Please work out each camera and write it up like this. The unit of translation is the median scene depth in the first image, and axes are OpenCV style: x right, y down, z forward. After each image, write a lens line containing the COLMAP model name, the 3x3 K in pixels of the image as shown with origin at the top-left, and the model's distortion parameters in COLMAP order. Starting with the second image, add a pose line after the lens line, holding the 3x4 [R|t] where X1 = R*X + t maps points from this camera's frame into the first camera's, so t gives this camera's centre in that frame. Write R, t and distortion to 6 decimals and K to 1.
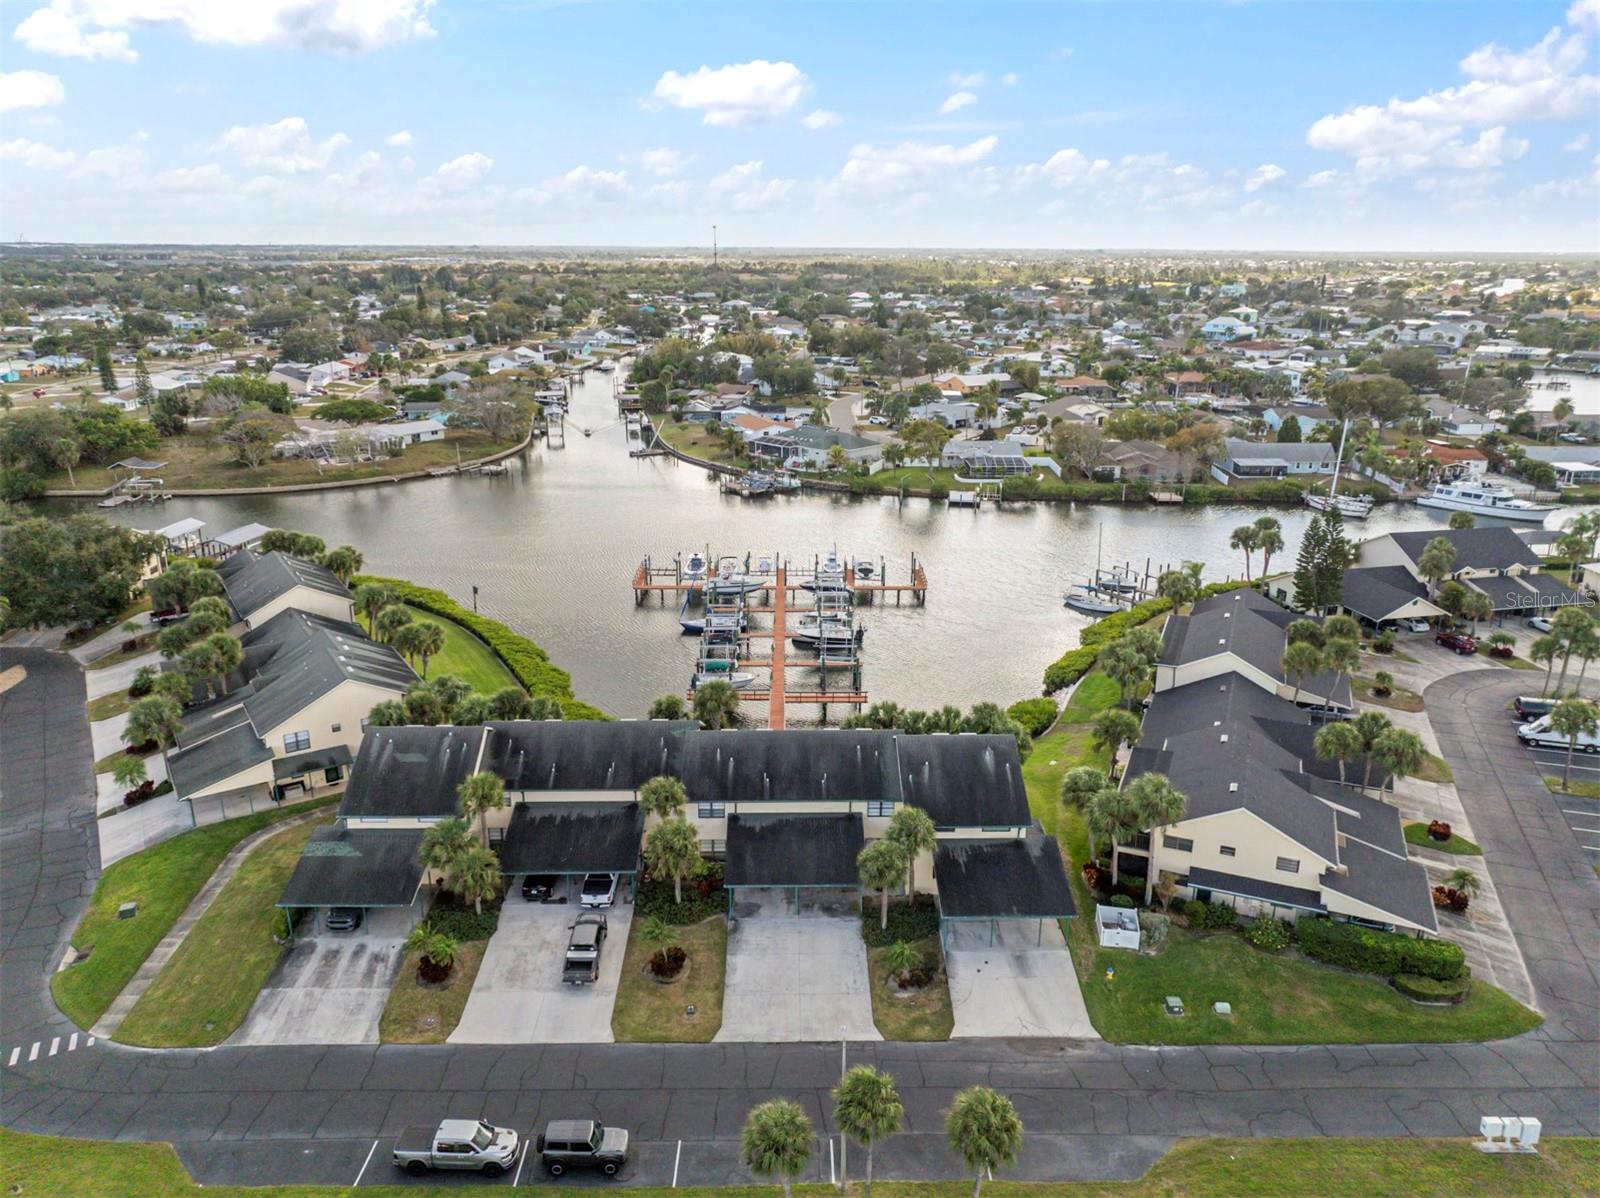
lens RADIAL K [[1120.9, 0, 795.3], [0, 1120.9, 596.2], [0, 0, 1]] dist [-0.002944, 0.006804]
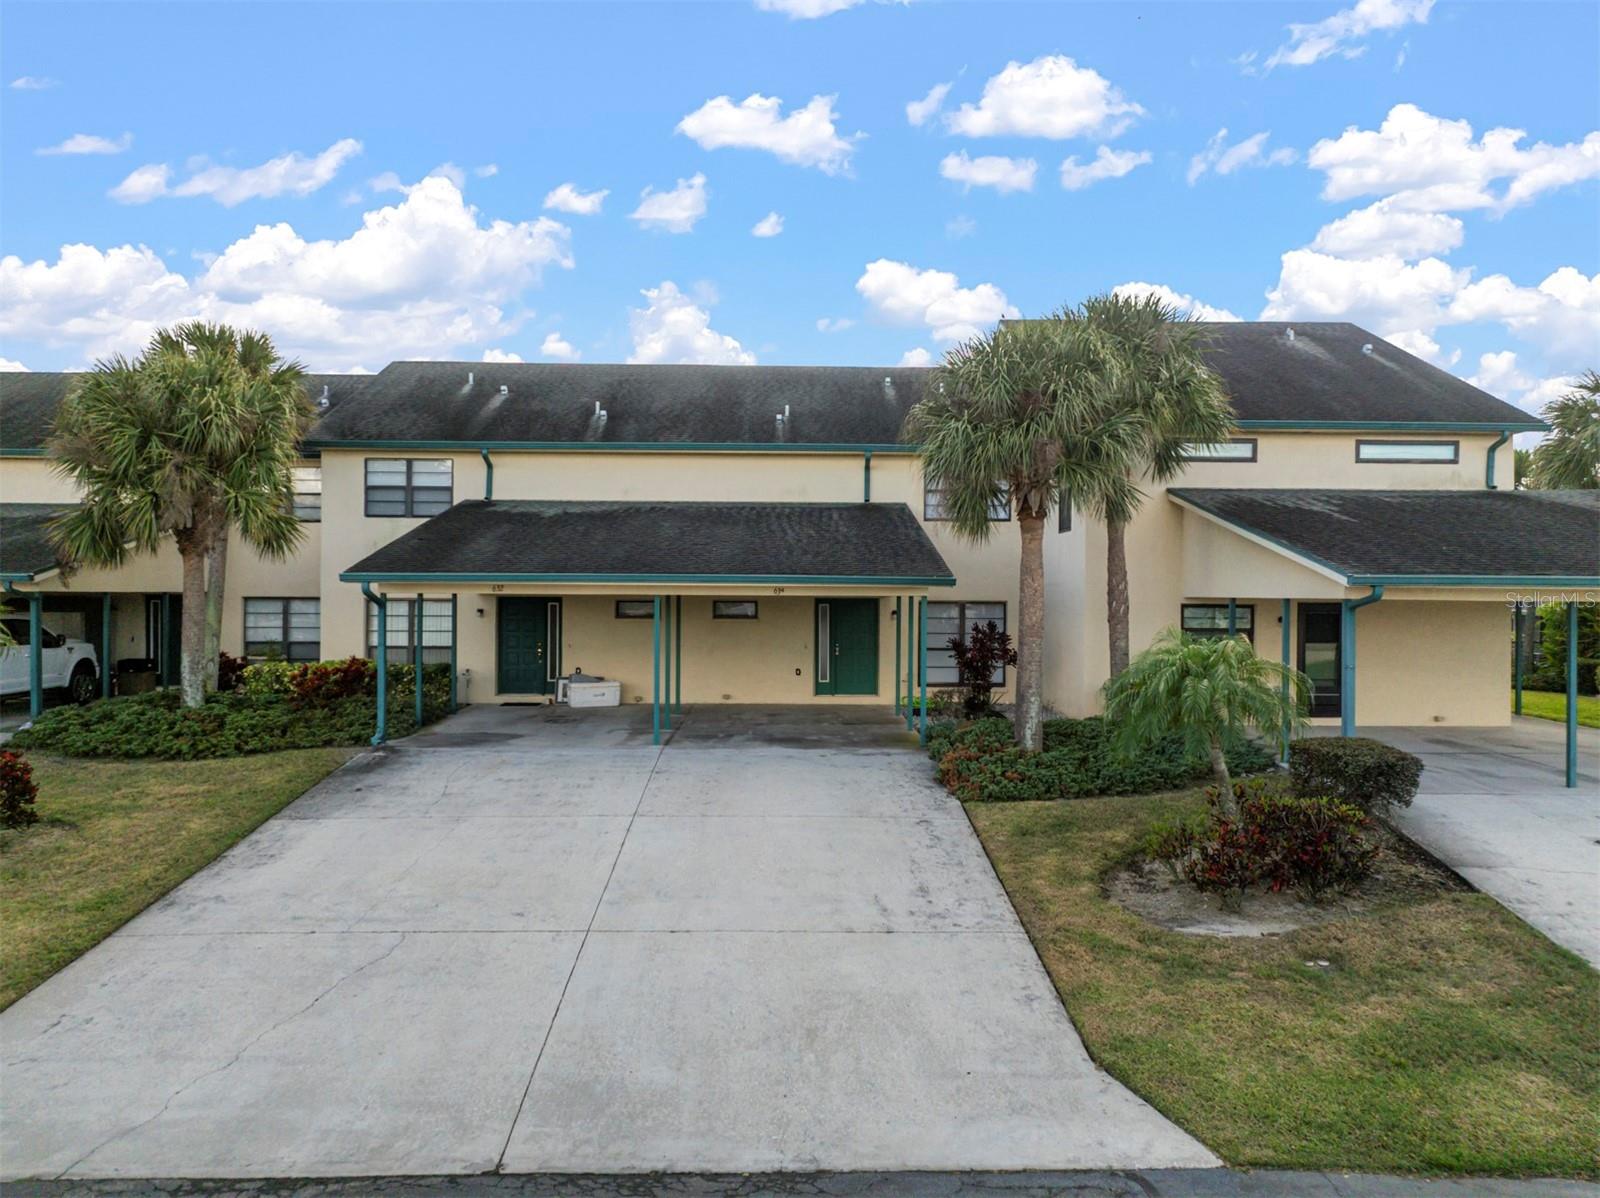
lens RADIAL K [[1120.9, 0, 796.1], [0, 1120.9, 593.1], [0, 0, 1]] dist [-0.002944, 0.006804]
pose [[0.999990, 0.003400, 0.002852, 0.028652], [-0.002375, 0.952937, -0.303159, 0.306265], [-0.003749, 0.303149, 0.952936, 0.711920]]
